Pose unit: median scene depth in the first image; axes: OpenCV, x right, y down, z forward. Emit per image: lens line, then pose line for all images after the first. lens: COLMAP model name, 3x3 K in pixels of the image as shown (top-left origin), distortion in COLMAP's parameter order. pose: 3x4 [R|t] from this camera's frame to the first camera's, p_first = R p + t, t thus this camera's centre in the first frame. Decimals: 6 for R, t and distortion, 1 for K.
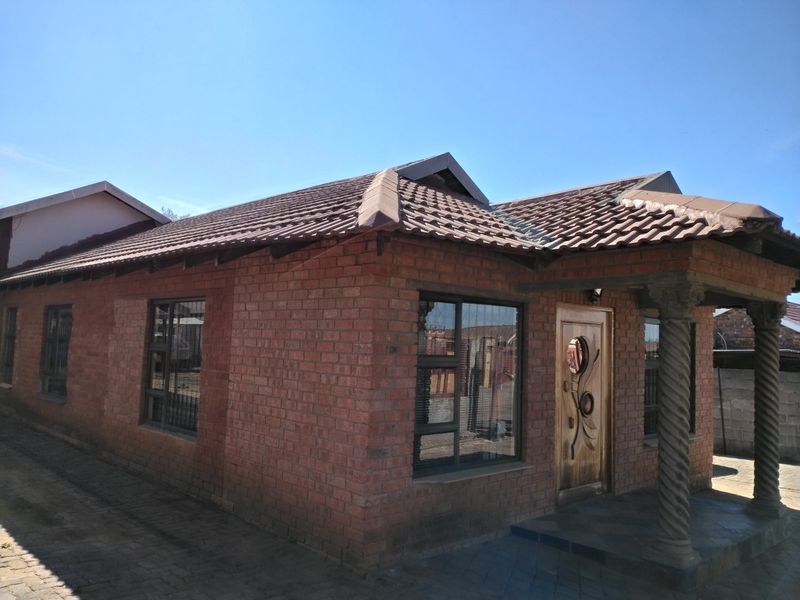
lens RADIAL K [[643.9, 0, 400.0], [0, 643.9, 300.0], [0, 0, 1]] dist [0.111457, -0.144655]
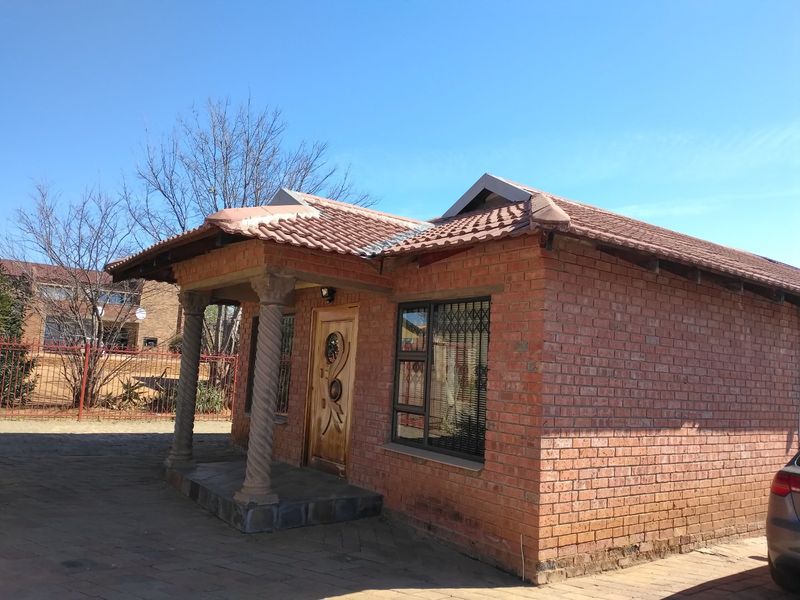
lens RADIAL K [[643.9, 0, 400.0], [0, 643.9, 300.0], [0, 0, 1]] dist [0.111457, -0.144655]
pose [[-0.133234, -0.145863, -0.980292, 1.757940], [0.007206, 0.988942, -0.148130, 0.214814], [0.991058, -0.026800, -0.130710, 1.579584]]
